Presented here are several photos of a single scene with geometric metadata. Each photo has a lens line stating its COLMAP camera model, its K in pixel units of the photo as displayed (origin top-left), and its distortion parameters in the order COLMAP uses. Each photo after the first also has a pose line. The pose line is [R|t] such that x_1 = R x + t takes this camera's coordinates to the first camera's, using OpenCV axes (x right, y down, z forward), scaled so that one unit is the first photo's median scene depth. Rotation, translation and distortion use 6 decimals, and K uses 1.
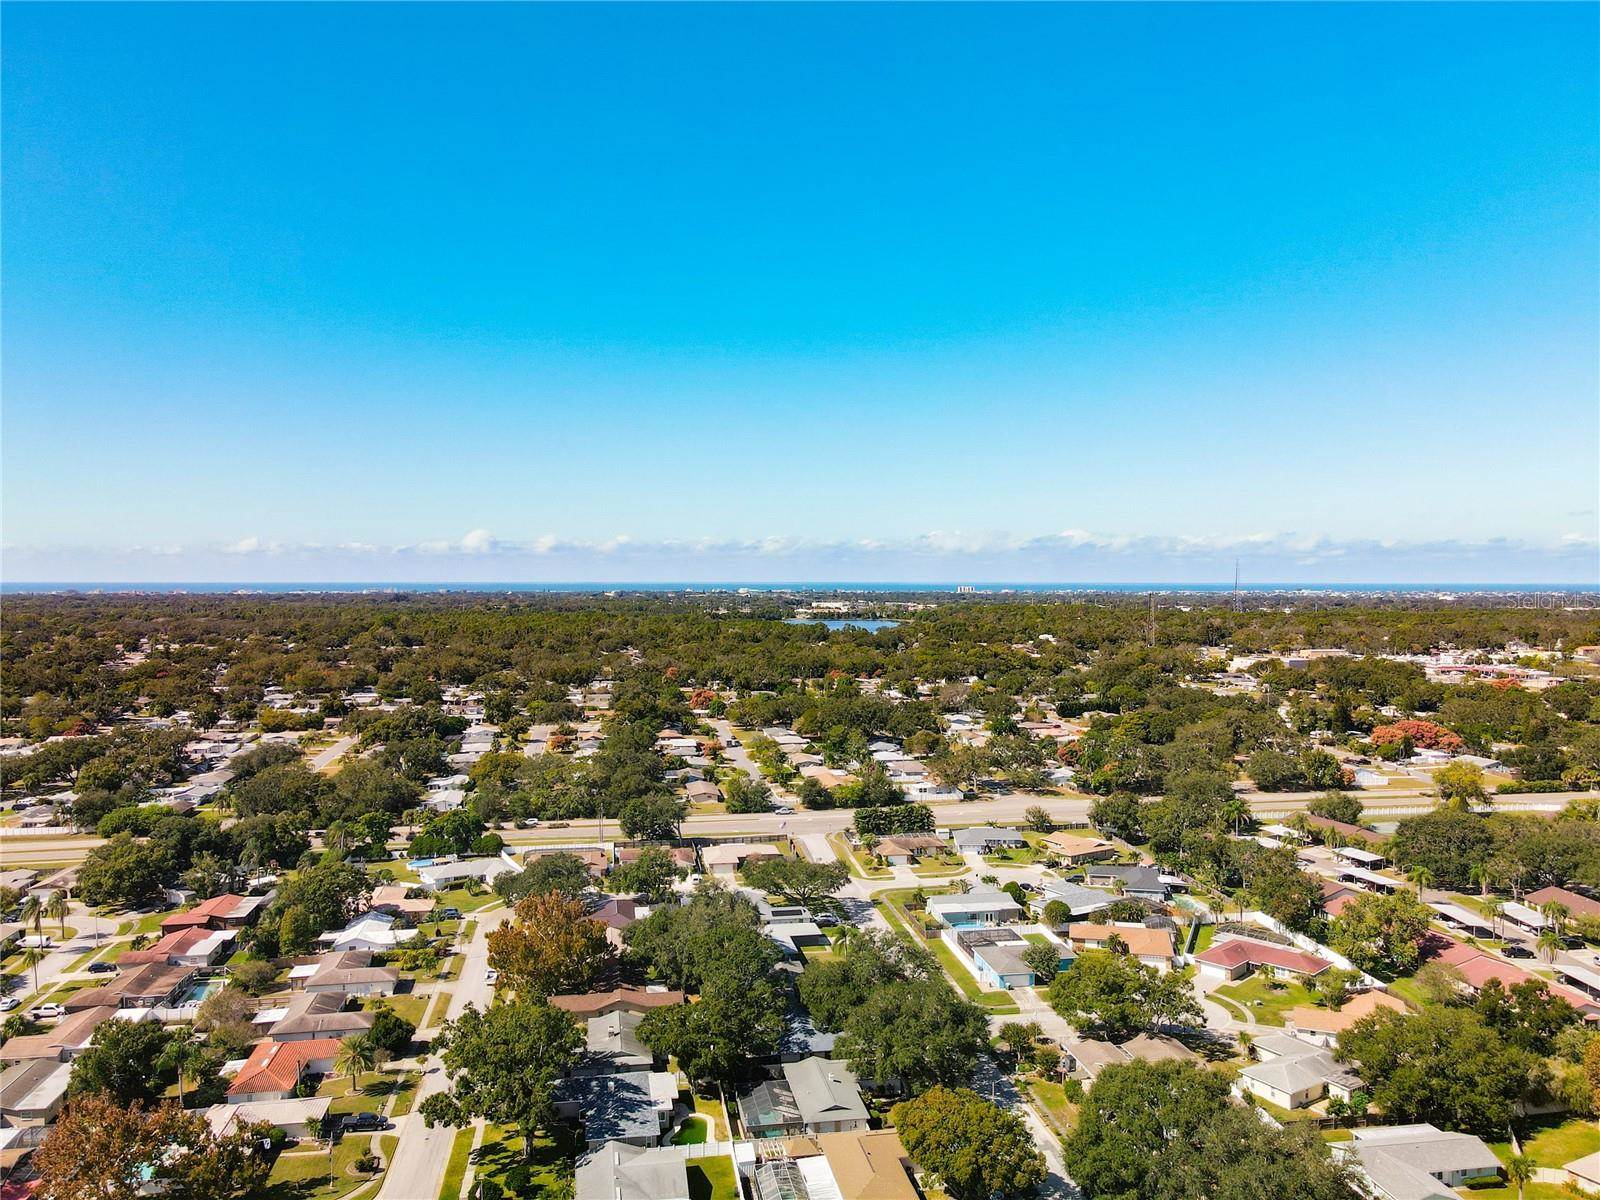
lens RADIAL K [[1171.3, 0, 783.2], [0, 1171.3, 597.1], [0, 0, 1]] dist [0.001594, 0.004889]
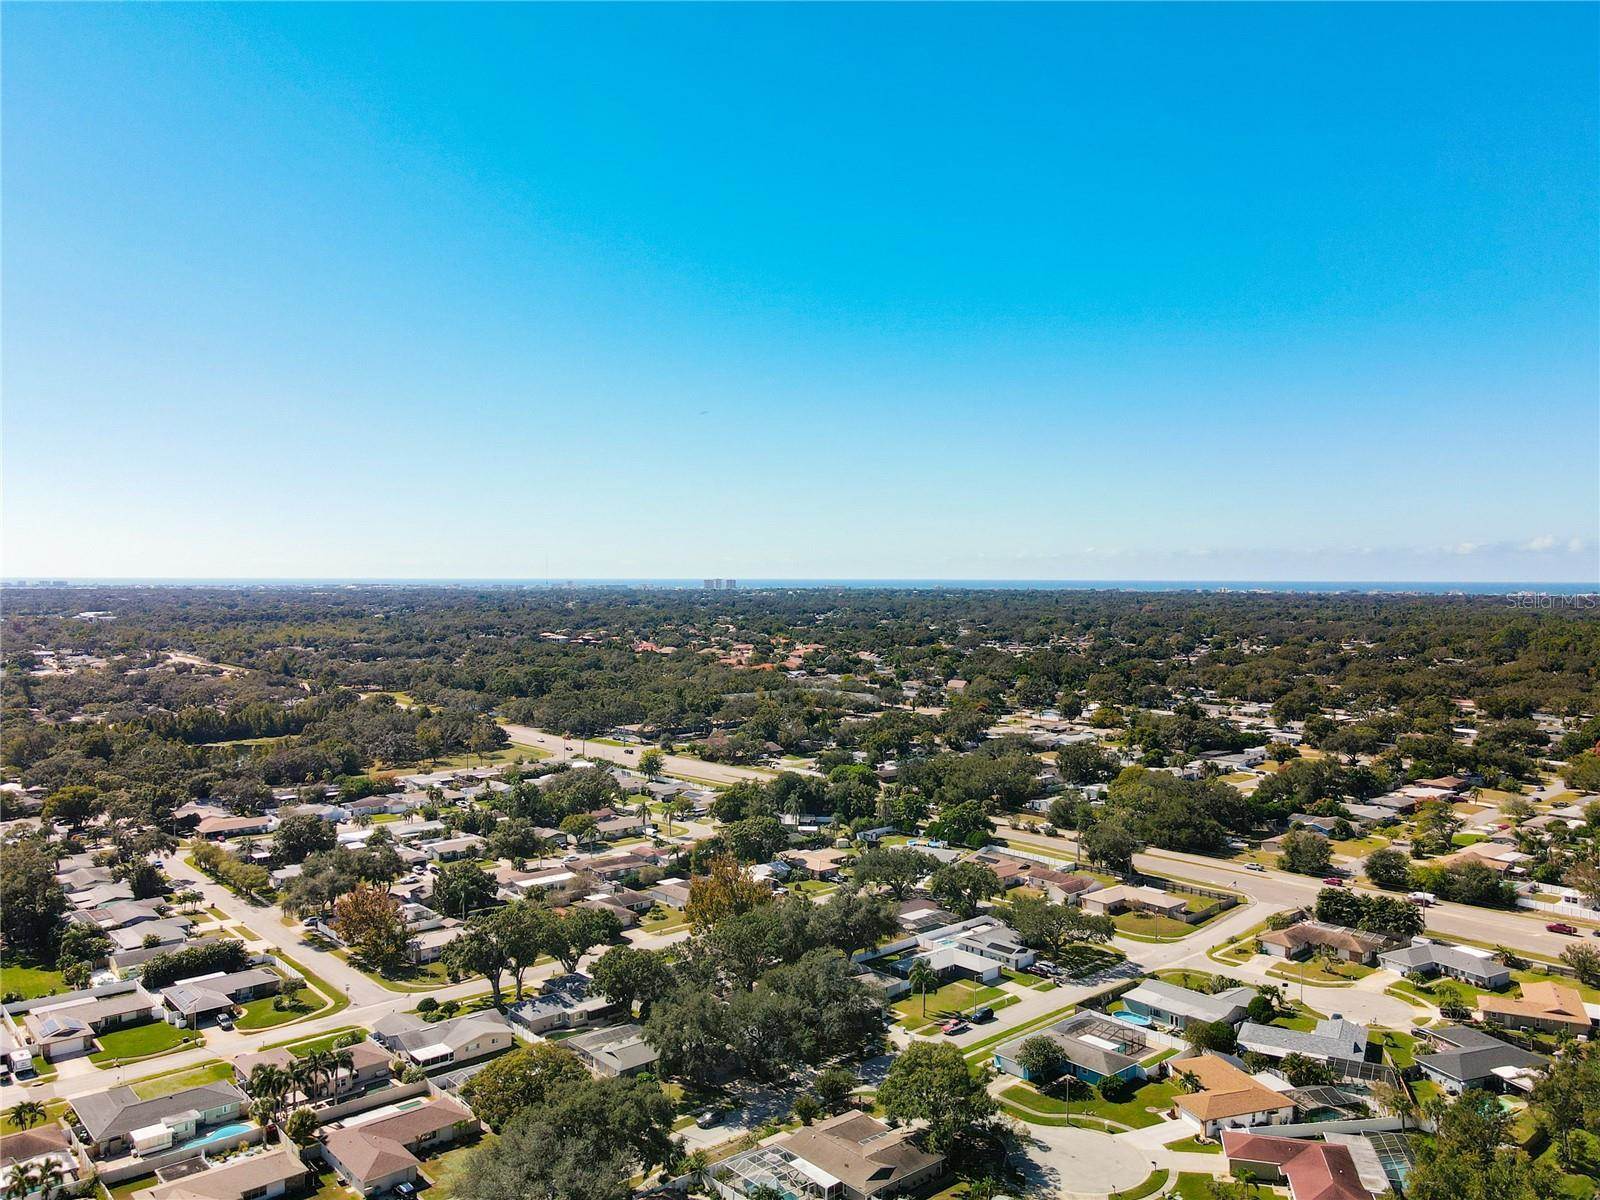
lens RADIAL K [[1171.3, 0, 783.2], [0, 1171.3, 597.1], [0, 0, 1]] dist [0.001594, 0.004889]
pose [[0.529103, 0.016674, -0.848394, 0.429616], [-0.016480, 0.999820, 0.009372, -0.017851], [0.848397, 0.009023, 0.529283, 0.189208]]
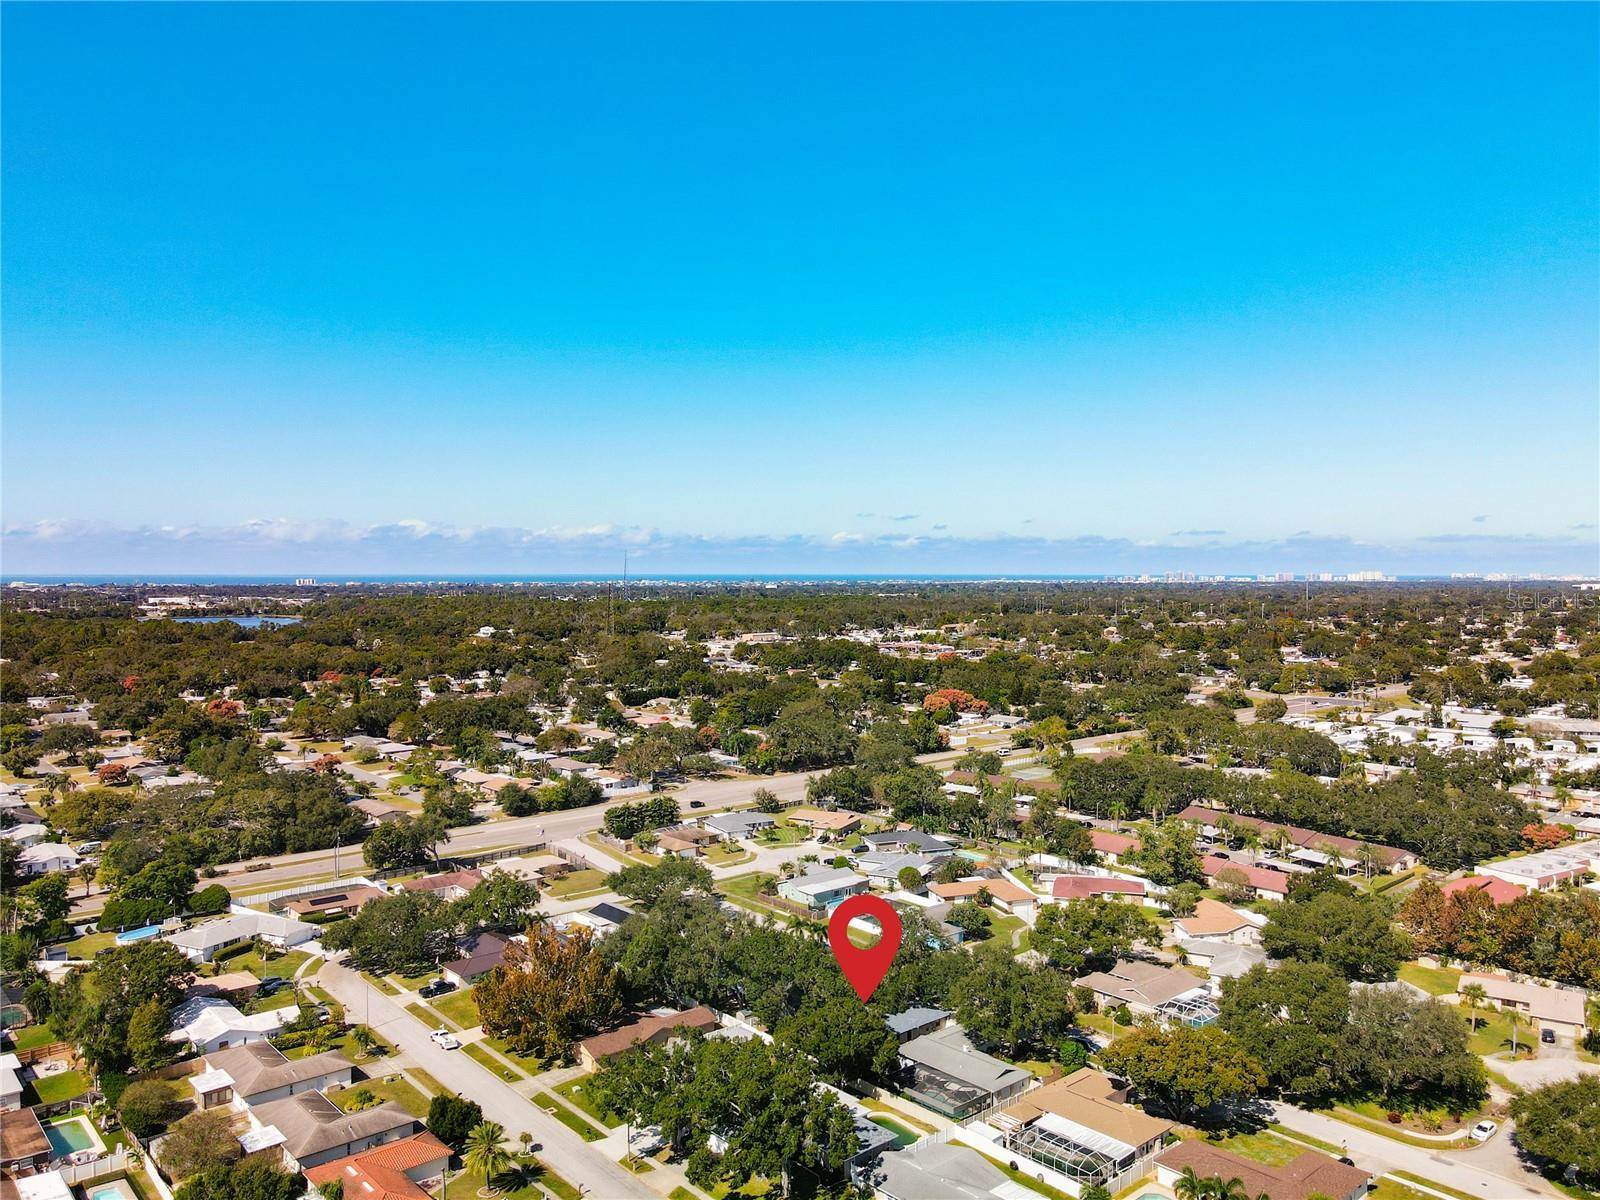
lens RADIAL K [[1197.1, 0, 777.8], [0, 1197.1, 568.7], [0, 0, 1]] dist [-0.002135, -0.000065]
pose [[0.852185, -0.000437, 0.523241, -0.256213], [0.009276, 0.999855, -0.014273, 0.000084], [-0.523159, 0.017017, 0.852065, 0.070099]]
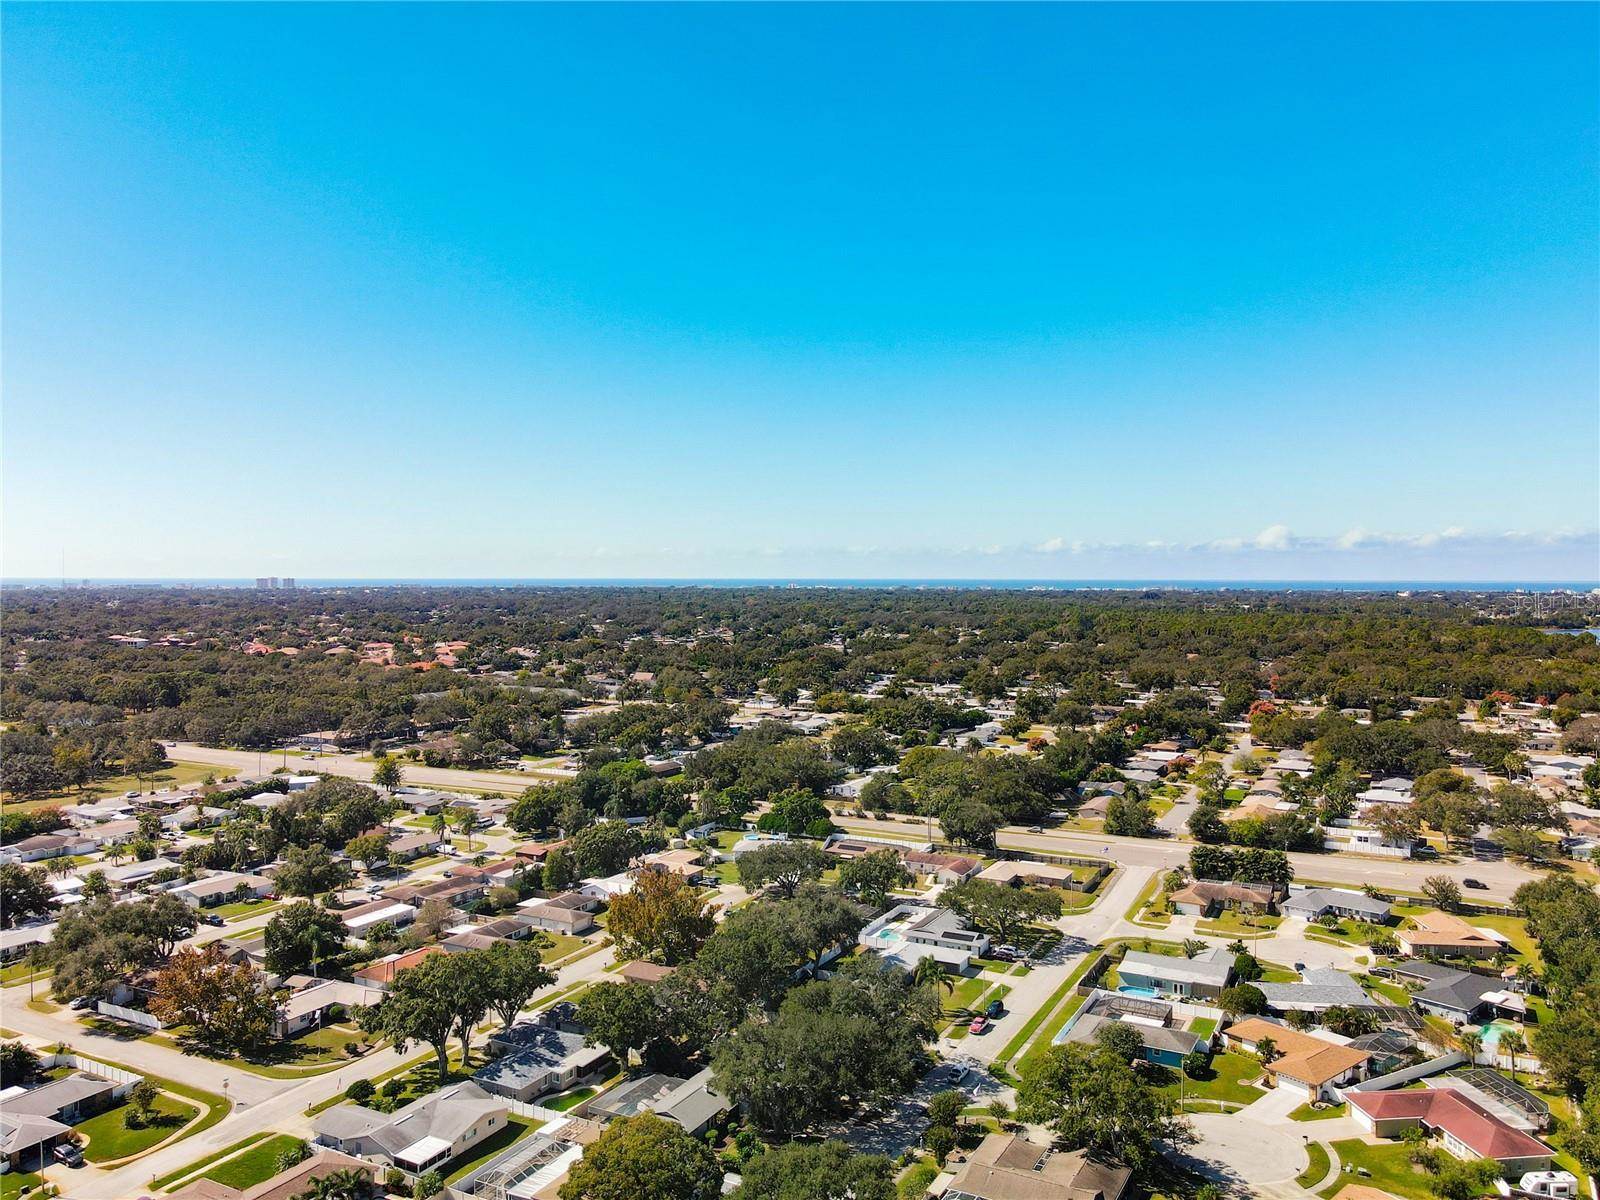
lens RADIAL K [[1171.3, 0, 783.2], [0, 1171.3, 597.1], [0, 0, 1]] dist [0.001594, 0.004889]
pose [[0.792037, 0.012838, -0.610339, 0.267873], [-0.011743, 0.999914, 0.005795, -0.002113], [0.610361, 0.002577, 0.792119, 0.104048]]
